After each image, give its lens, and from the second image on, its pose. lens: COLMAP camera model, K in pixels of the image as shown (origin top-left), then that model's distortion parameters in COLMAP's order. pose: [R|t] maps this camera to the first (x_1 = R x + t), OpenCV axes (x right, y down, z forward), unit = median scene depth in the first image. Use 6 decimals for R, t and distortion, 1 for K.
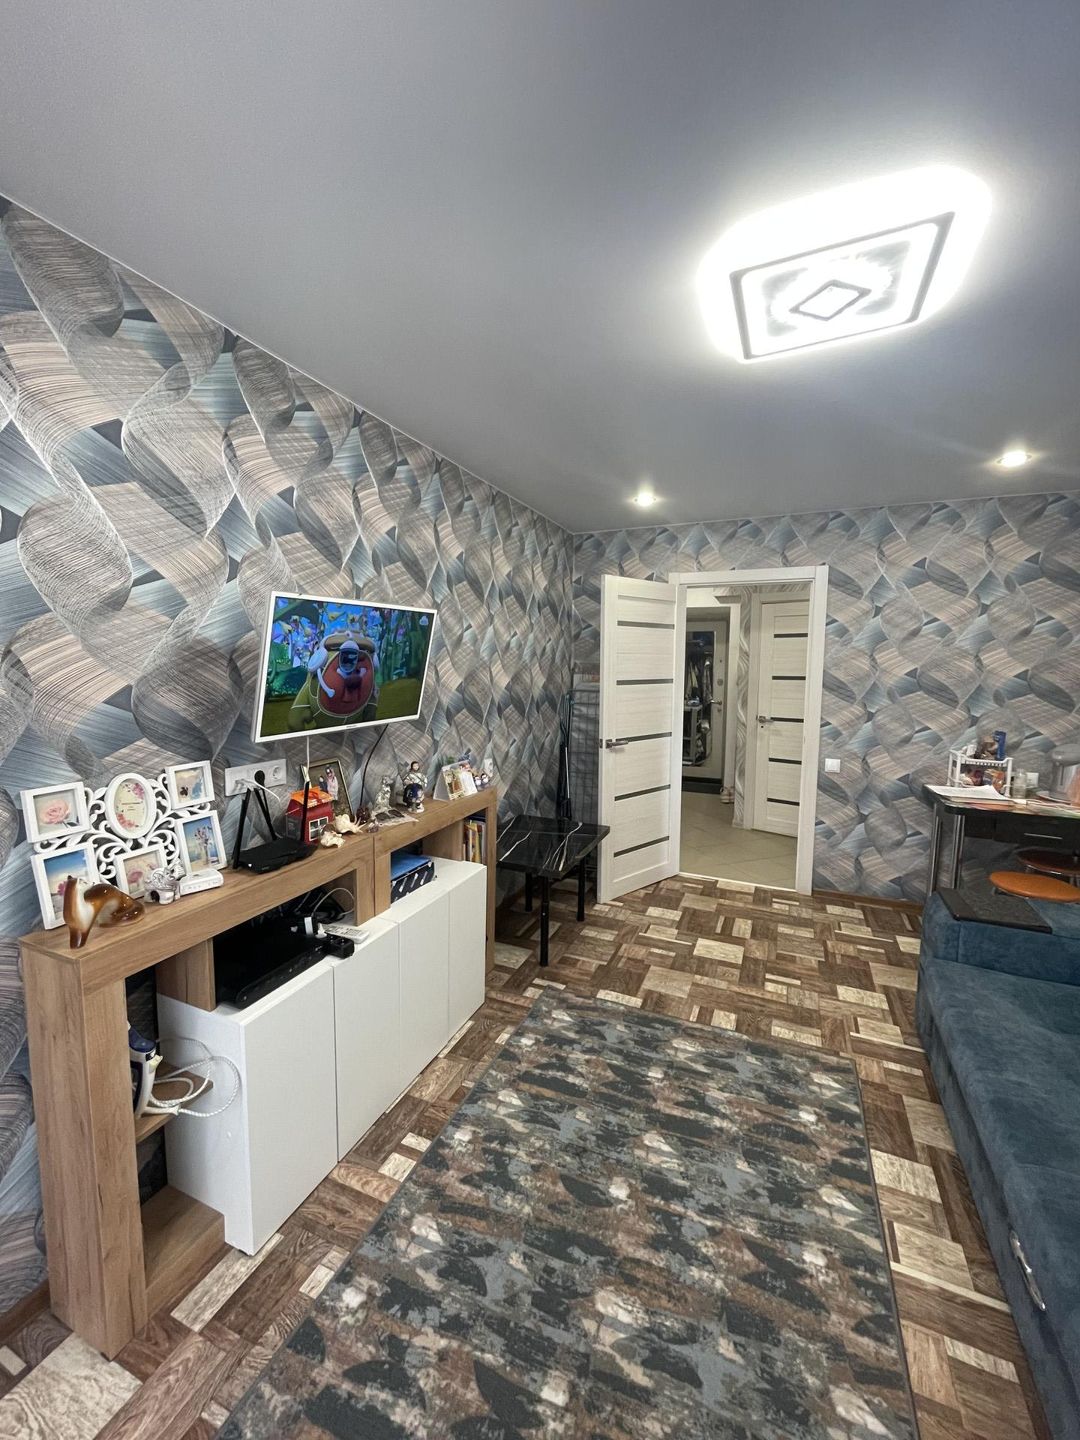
lens RADIAL K [[579.0, 0, 545.9], [0, 579.0, 716.8], [0, 0, 1]] dist [-0.003495, 0.000084]
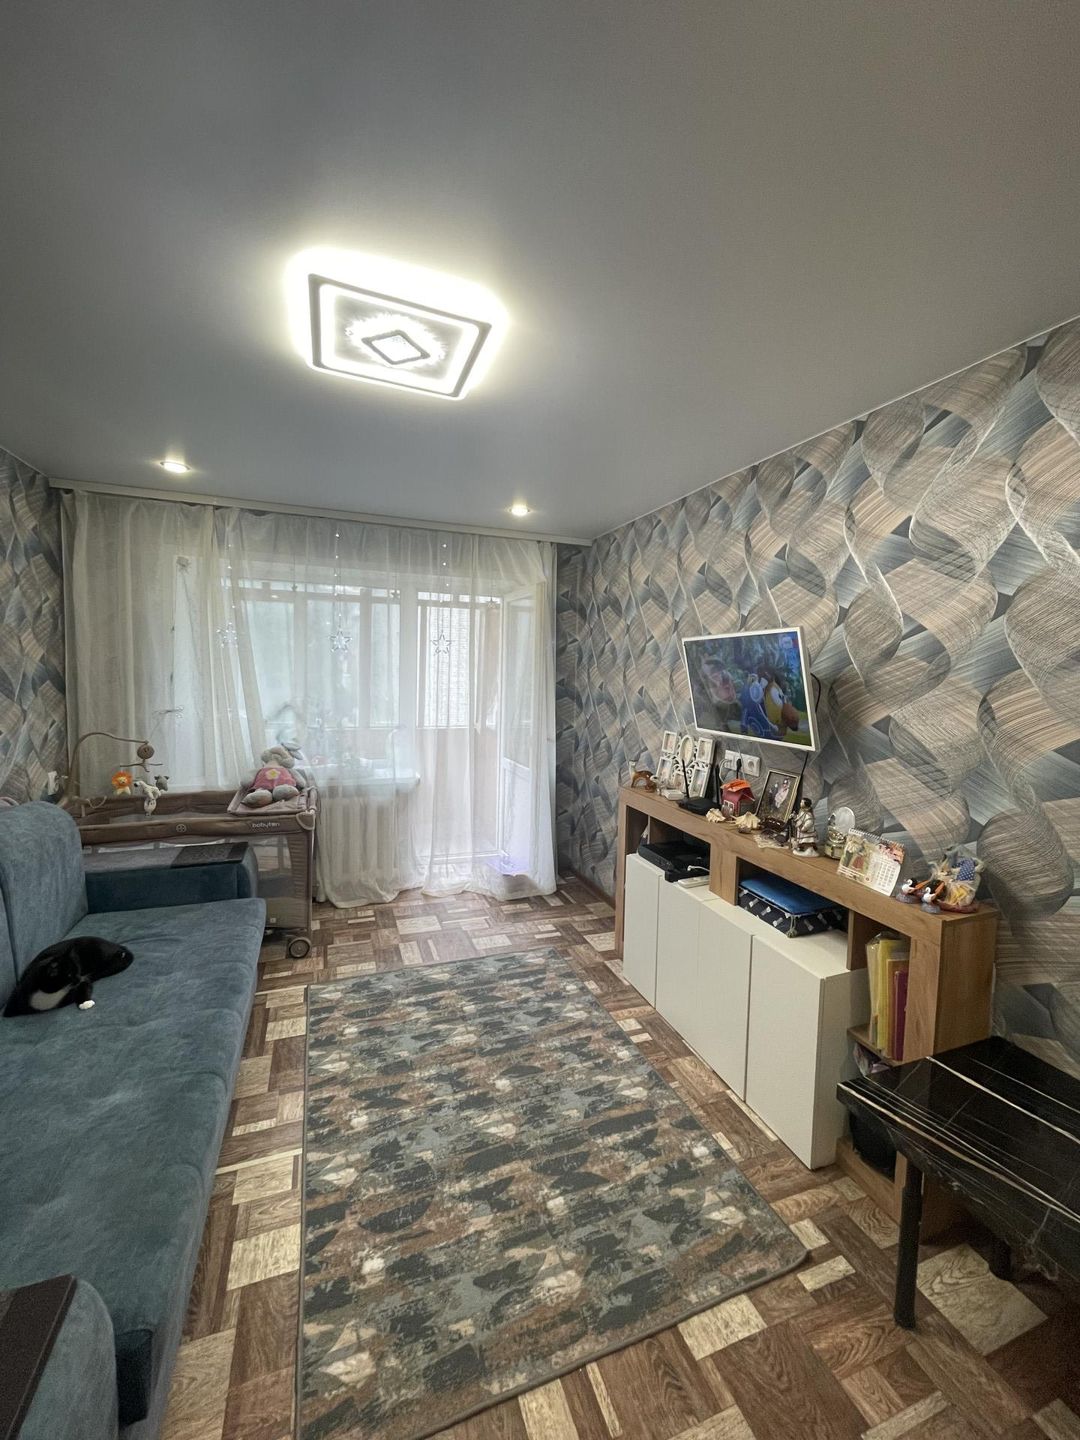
lens RADIAL K [[579.0, 0, 536.7], [0, 579.0, 718.4], [0, 0, 1]] dist [-0.003495, 0.000084]
pose [[-0.728749, 0.028678, -0.684180, 0.810581], [-0.099977, 0.983961, 0.147733, -0.159081], [0.677443, 0.176063, -0.714194, 1.590756]]
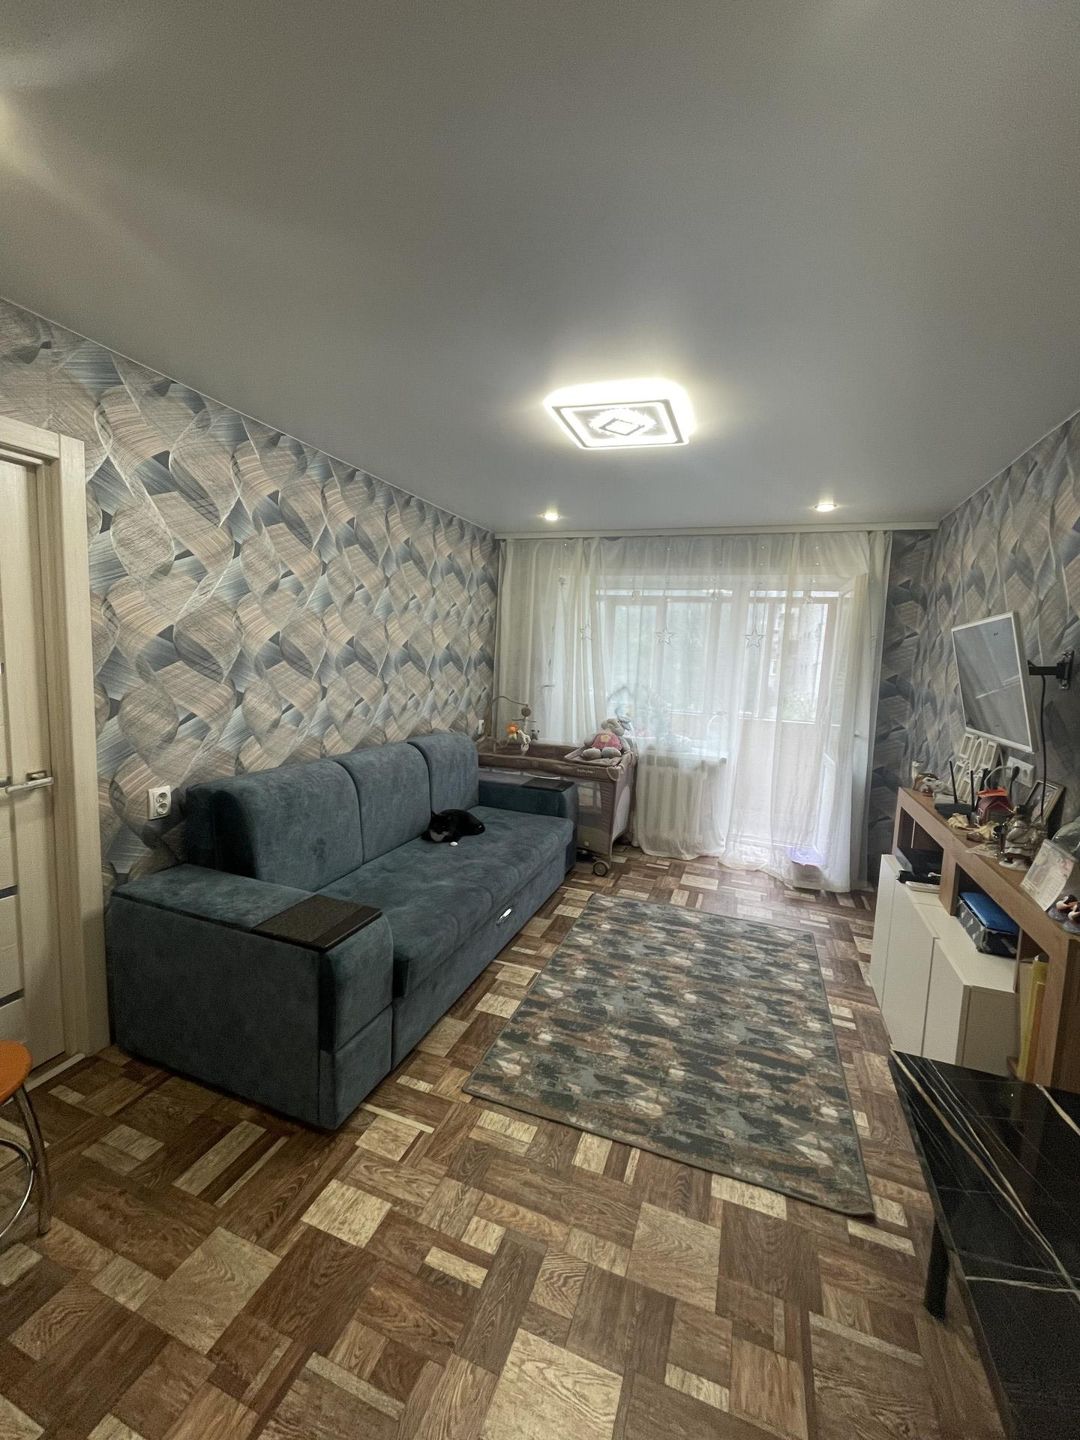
lens RADIAL K [[579.0, 0, 543.9], [0, 579.0, 716.9], [0, 0, 1]] dist [-0.003495, 0.000084]
pose [[-0.997272, -0.051263, -0.053109, 0.561457], [-0.061138, 0.976814, 0.205174, -0.193023], [0.041360, 0.207861, -0.977284, 2.051474]]
